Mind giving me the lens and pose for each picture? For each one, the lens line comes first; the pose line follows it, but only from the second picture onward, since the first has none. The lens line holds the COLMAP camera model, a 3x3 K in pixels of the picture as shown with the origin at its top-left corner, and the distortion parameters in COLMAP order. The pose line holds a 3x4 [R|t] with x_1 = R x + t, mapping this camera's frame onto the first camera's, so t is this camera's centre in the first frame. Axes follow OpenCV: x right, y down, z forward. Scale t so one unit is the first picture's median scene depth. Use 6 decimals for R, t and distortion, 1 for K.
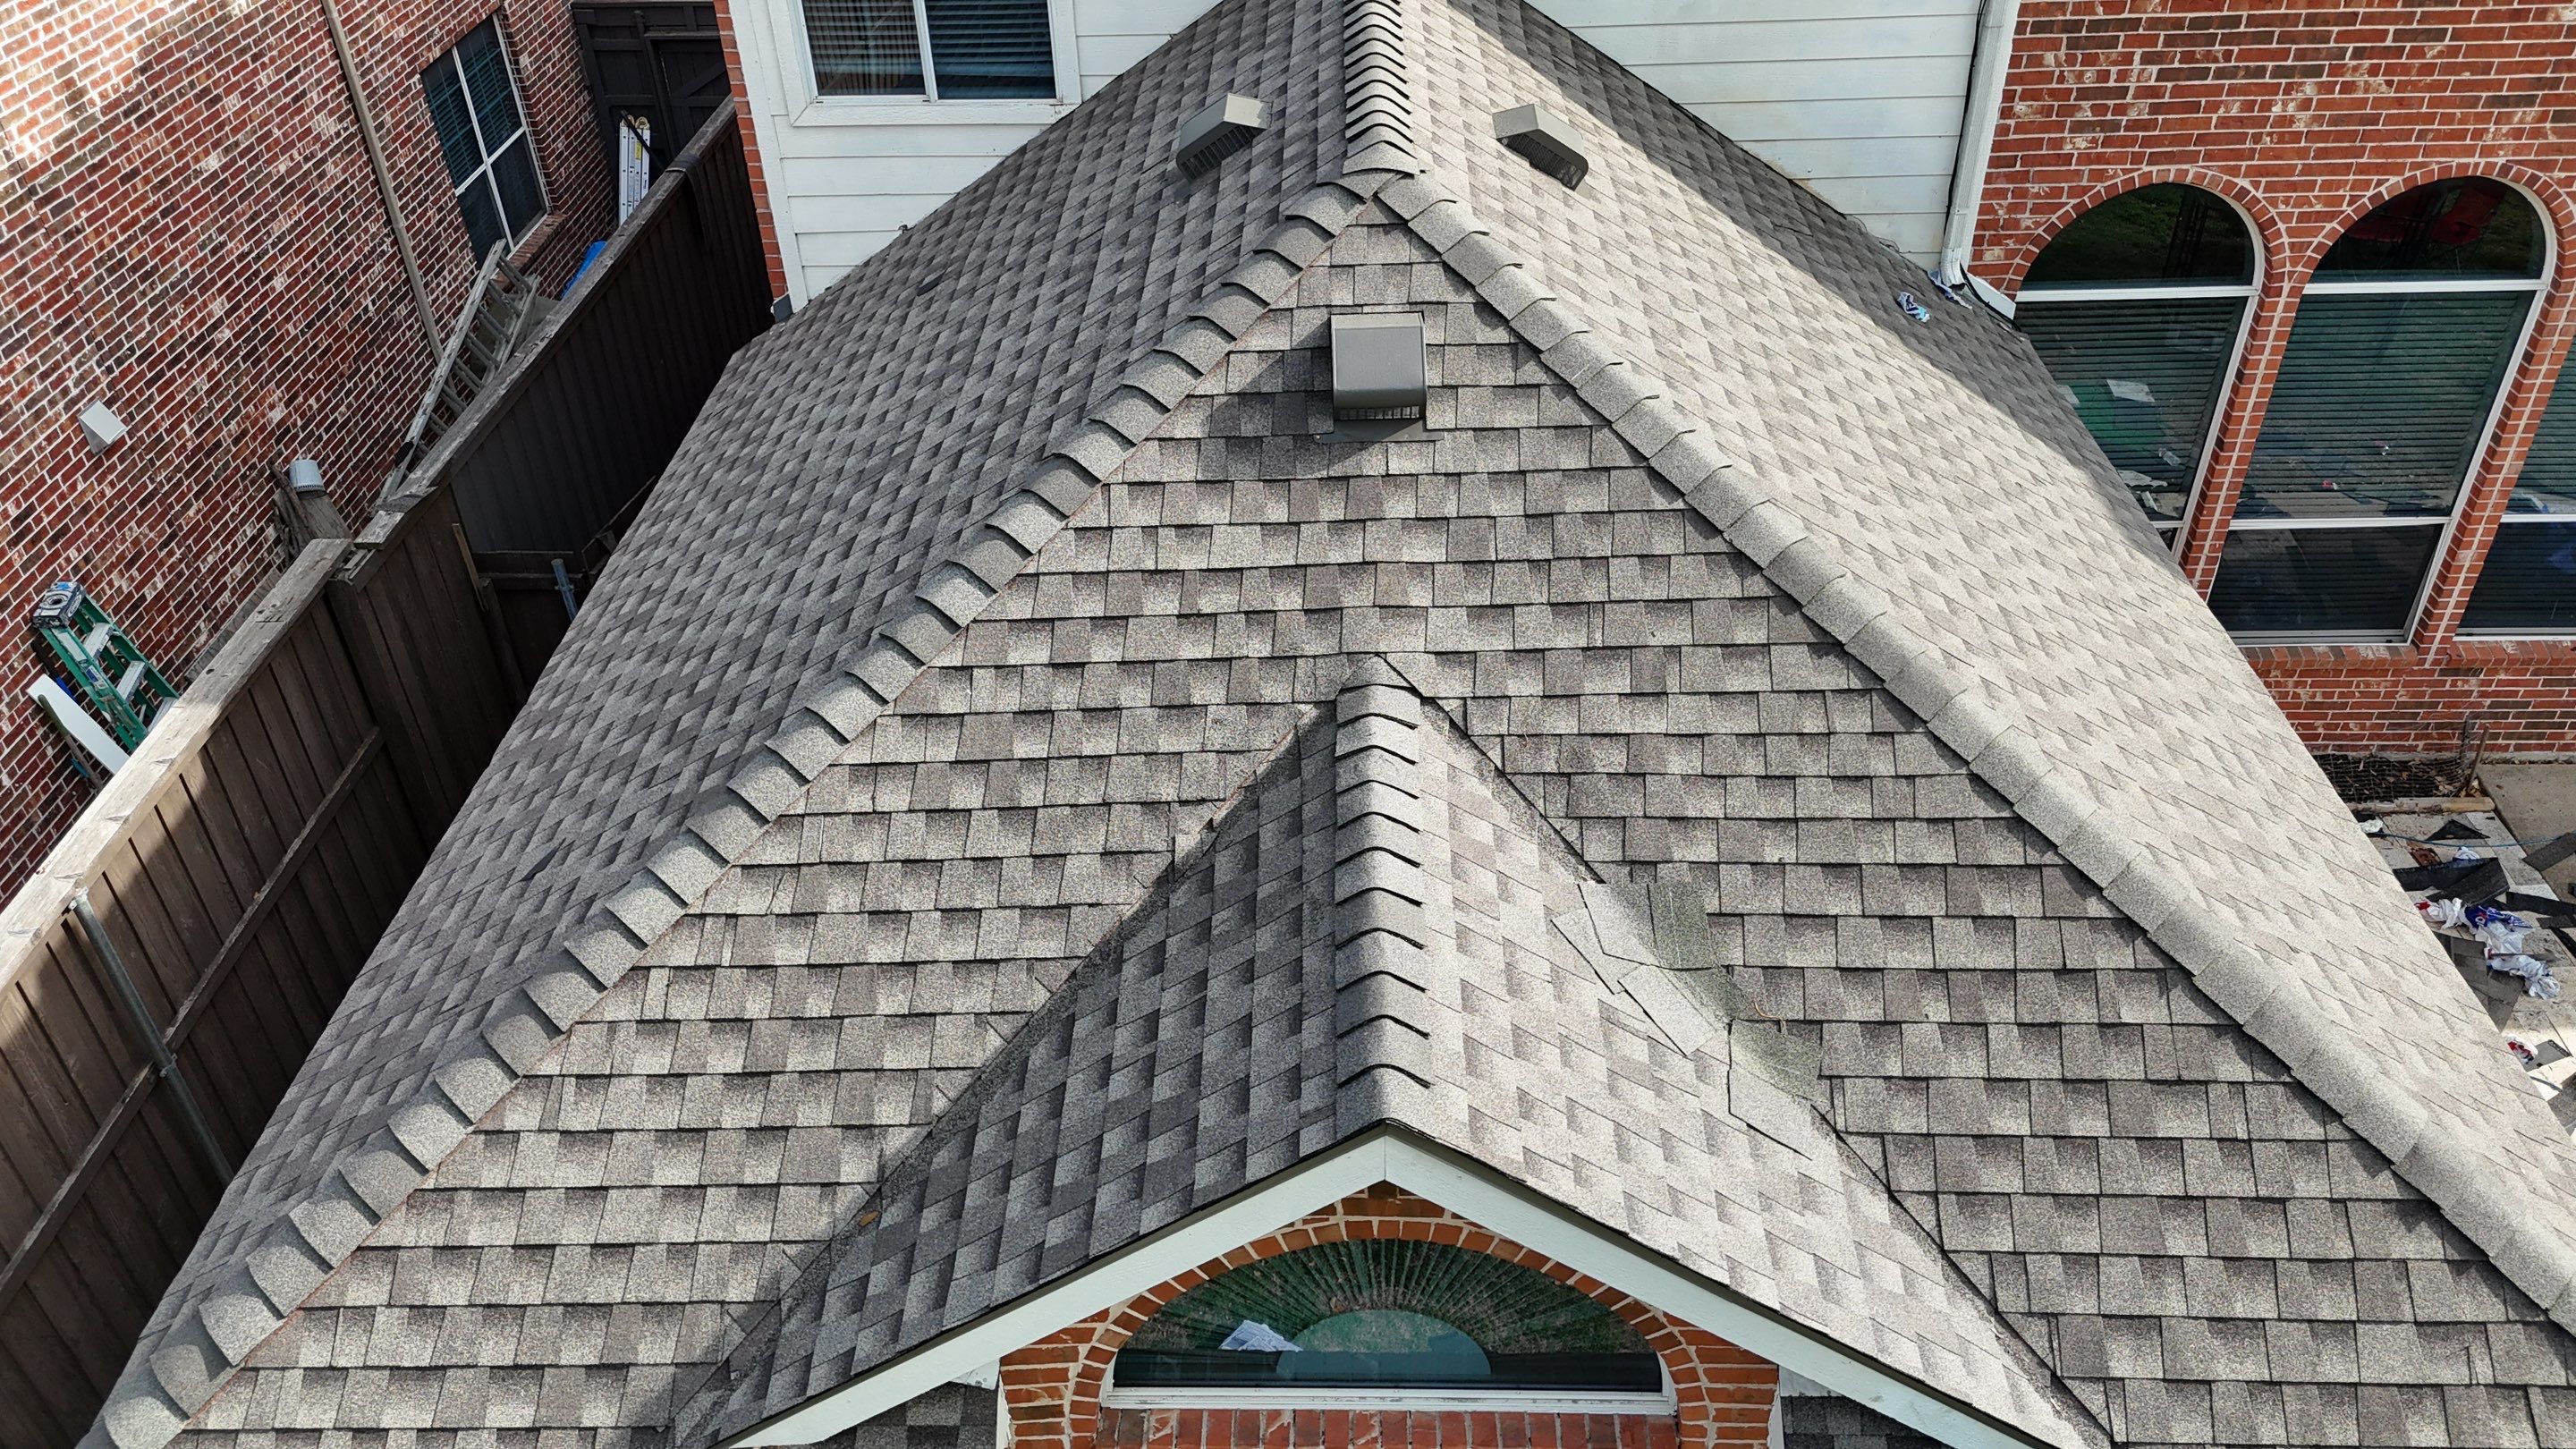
lens RADIAL K [[1924.5, 0, 1286.2], [0, 1924.5, 723.8], [0, 0, 1]] dist [0.042376, -0.002353]
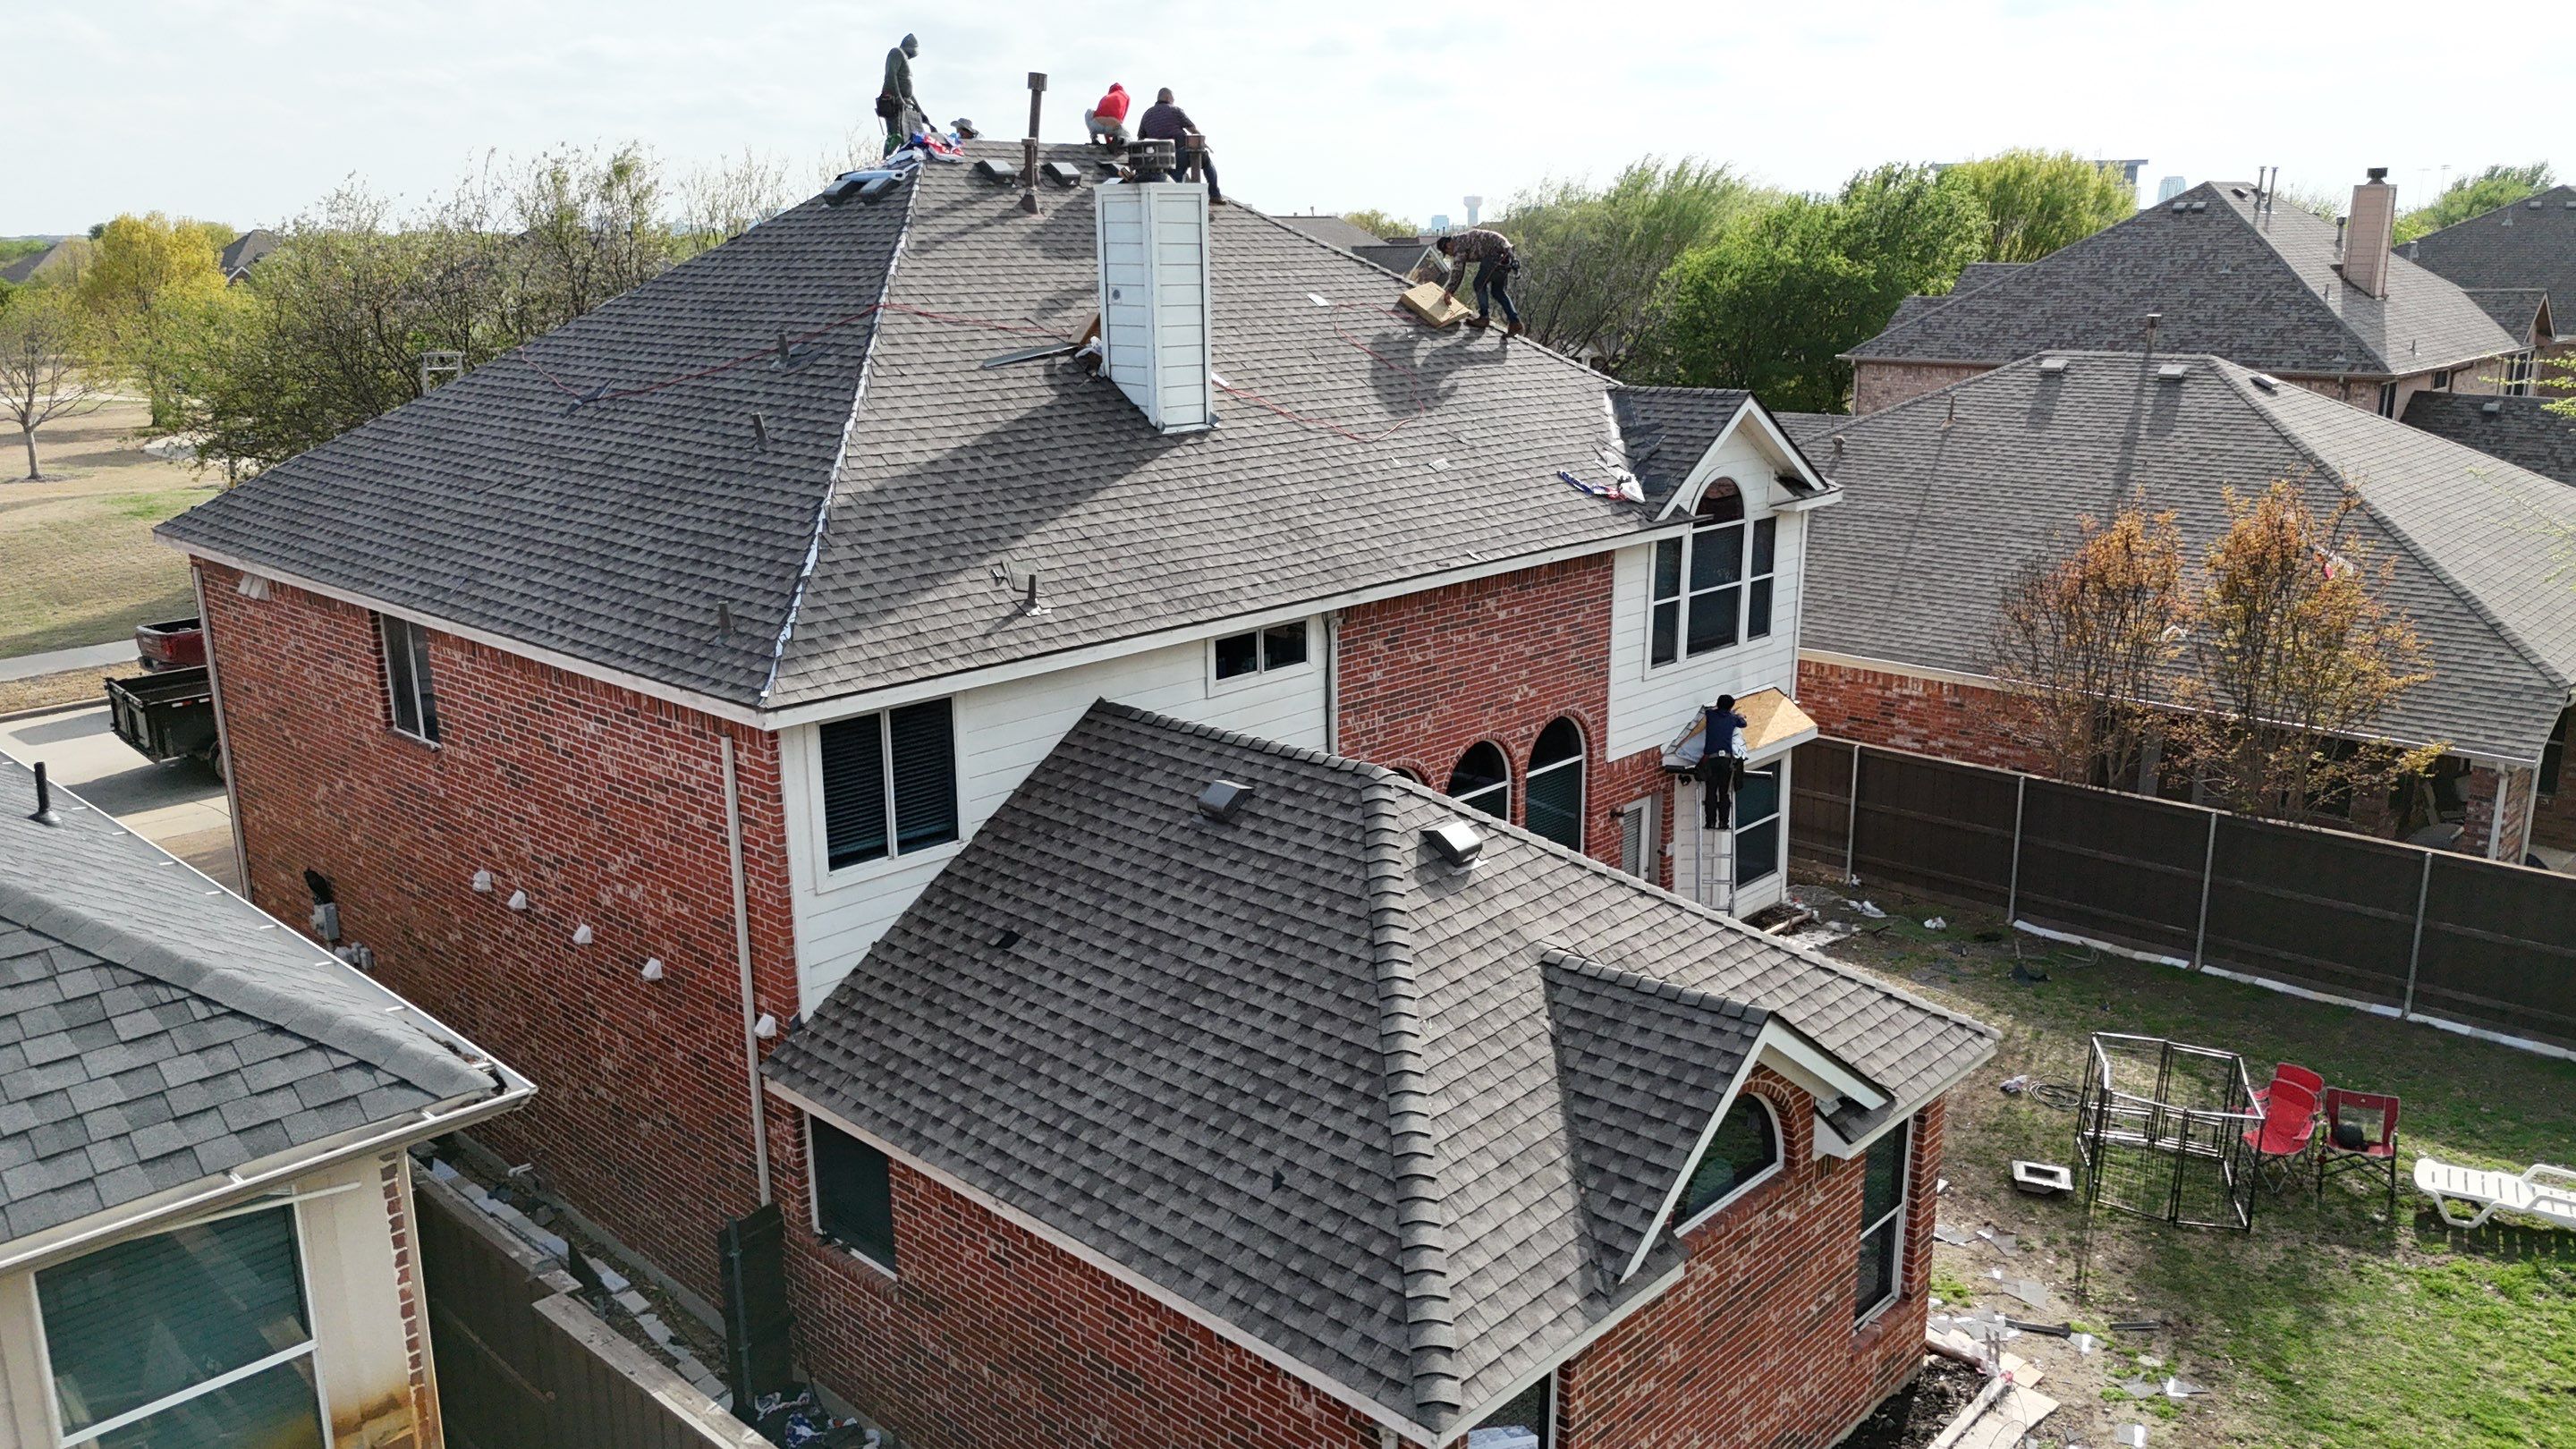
lens RADIAL K [[1924.5, 0, 1287.4], [0, 1924.5, 723.6], [0, 0, 1]] dist [0.042376, -0.002353]
pose [[0.668443, -0.163666, 0.725533, -1.113808], [0.434975, 0.877297, -0.202848, 0.046041], [-0.603308, 0.451181, 0.657613, -0.296673]]
